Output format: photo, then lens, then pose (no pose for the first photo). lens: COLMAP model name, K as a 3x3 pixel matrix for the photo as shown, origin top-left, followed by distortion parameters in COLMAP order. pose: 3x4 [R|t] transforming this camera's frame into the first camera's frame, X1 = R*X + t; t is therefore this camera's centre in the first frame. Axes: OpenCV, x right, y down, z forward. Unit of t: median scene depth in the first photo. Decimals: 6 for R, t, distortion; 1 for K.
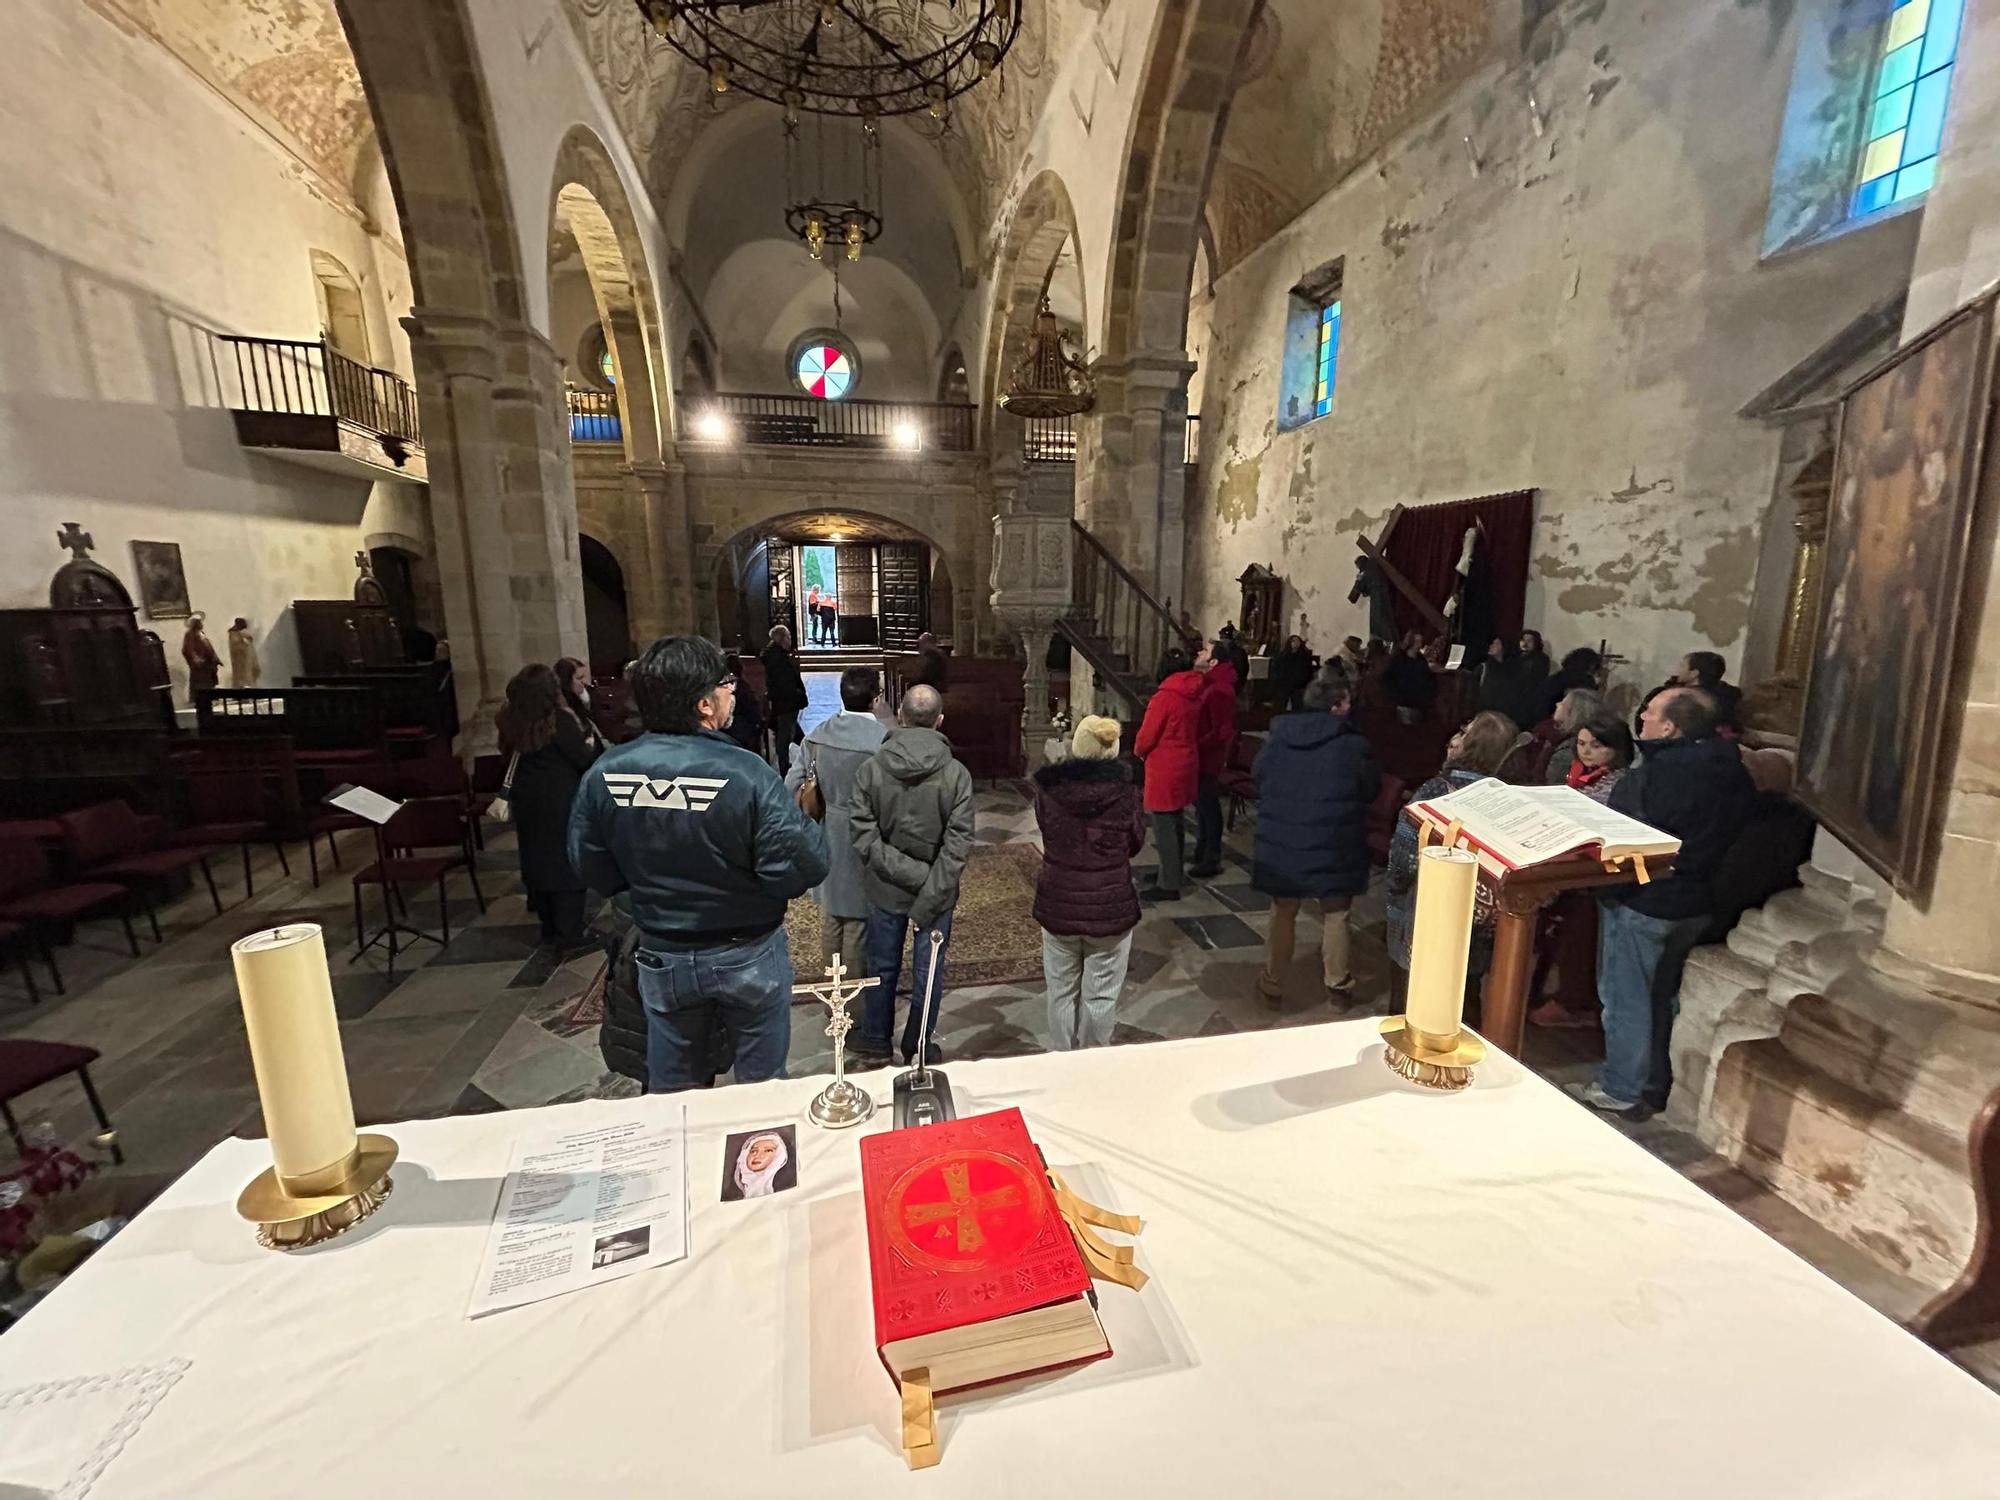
lens RADIAL K [[802.5, 0, 1000.4], [0, 802.5, 744.0], [0, 0, 1]] dist [-0.000108, 0.000300]
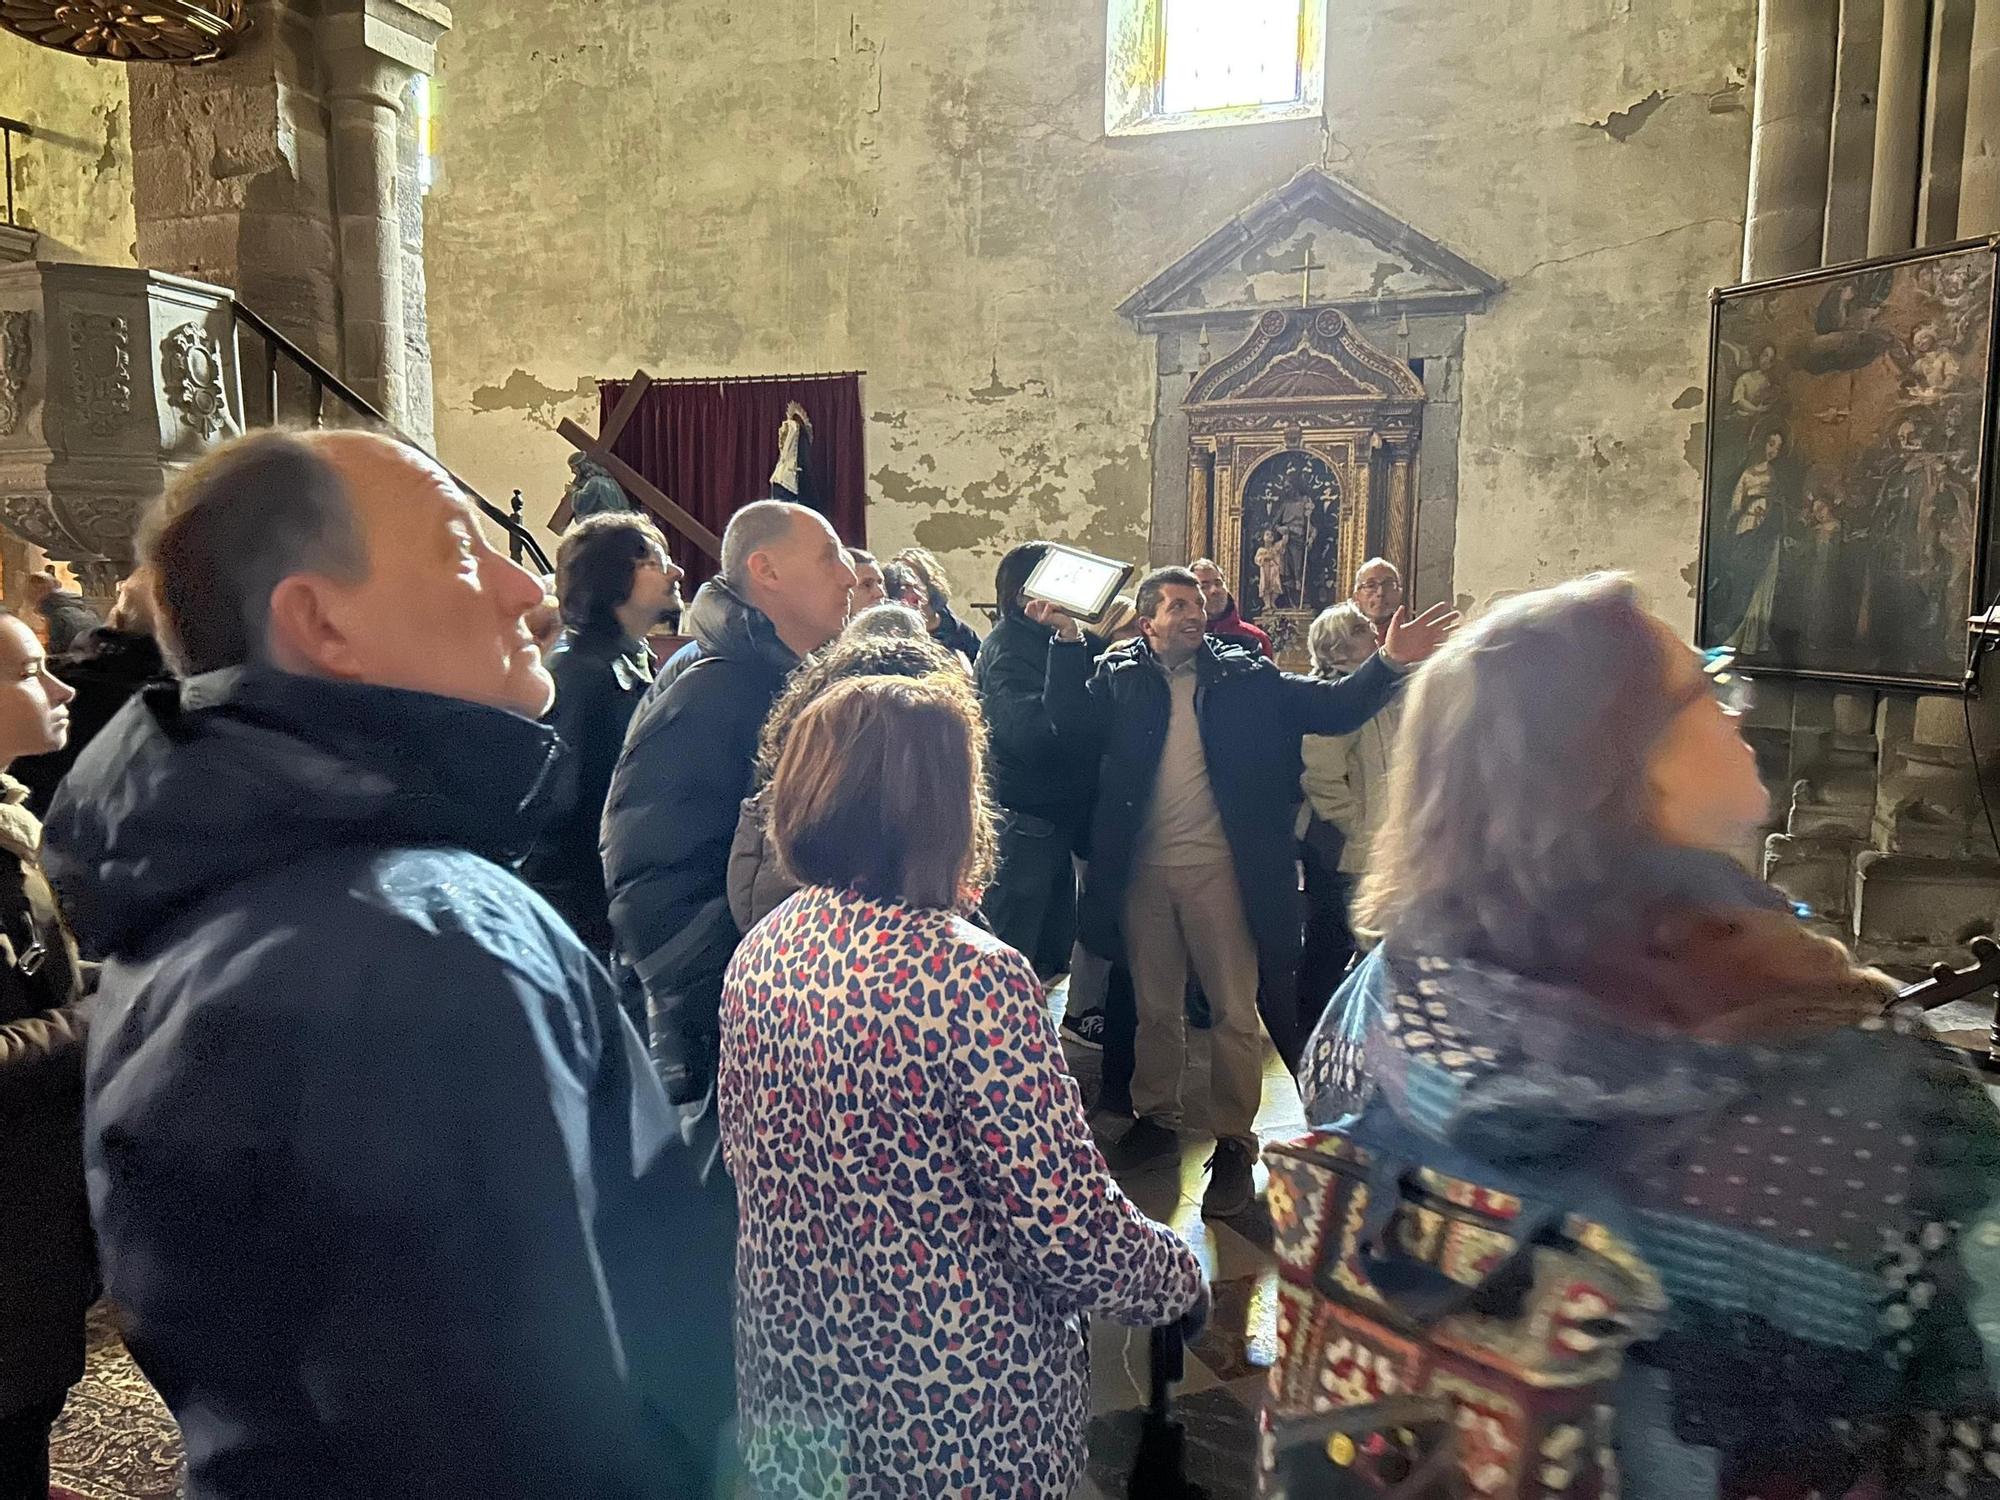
lens RADIAL K [[1520.3, 0, 1000.0], [0, 1520.3, 750.0], [0, 0, 1]] dist [0.080260, -0.081359]
pose [[0.543689, -0.081547, 0.835316, -0.348684], [0.135813, 0.990700, 0.008319, 0.008848], [-0.828225, 0.108924, 0.549708, 0.184632]]
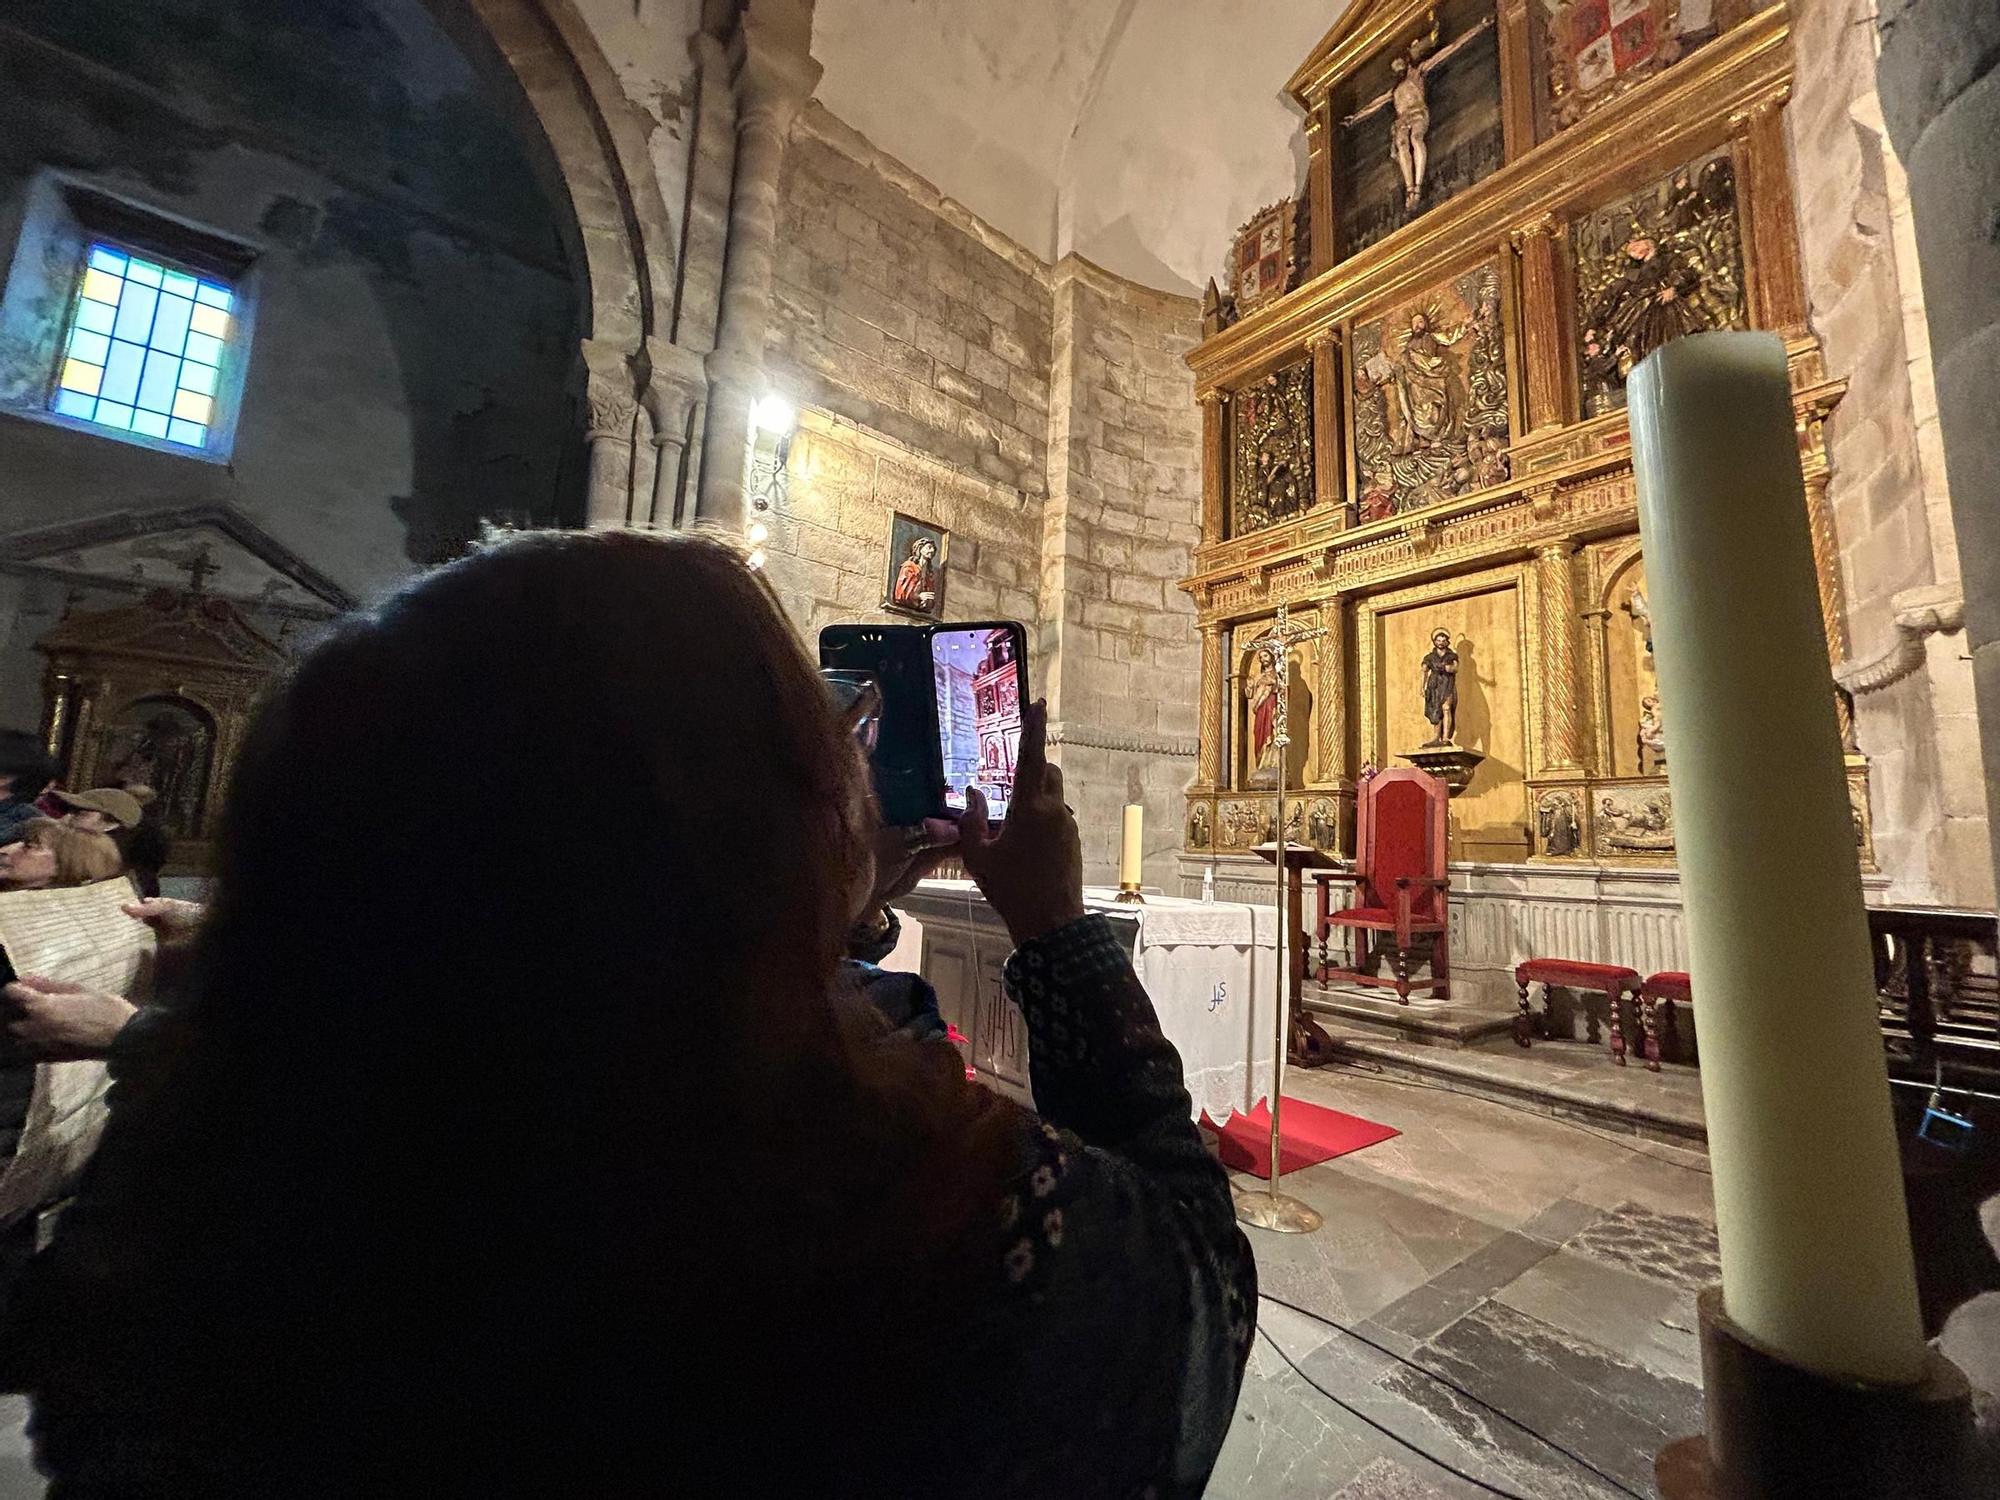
lens RADIAL K [[802.5, 0, 1000.4], [0, 802.5, 744.0], [0, 0, 1]] dist [-0.000108, 0.000300]
pose [[-0.444364, 0.101964, 0.890025, -0.301344], [0.115522, 0.991729, -0.055938, 0.009452], [-0.888367, 0.077961, -0.452468, 0.244936]]
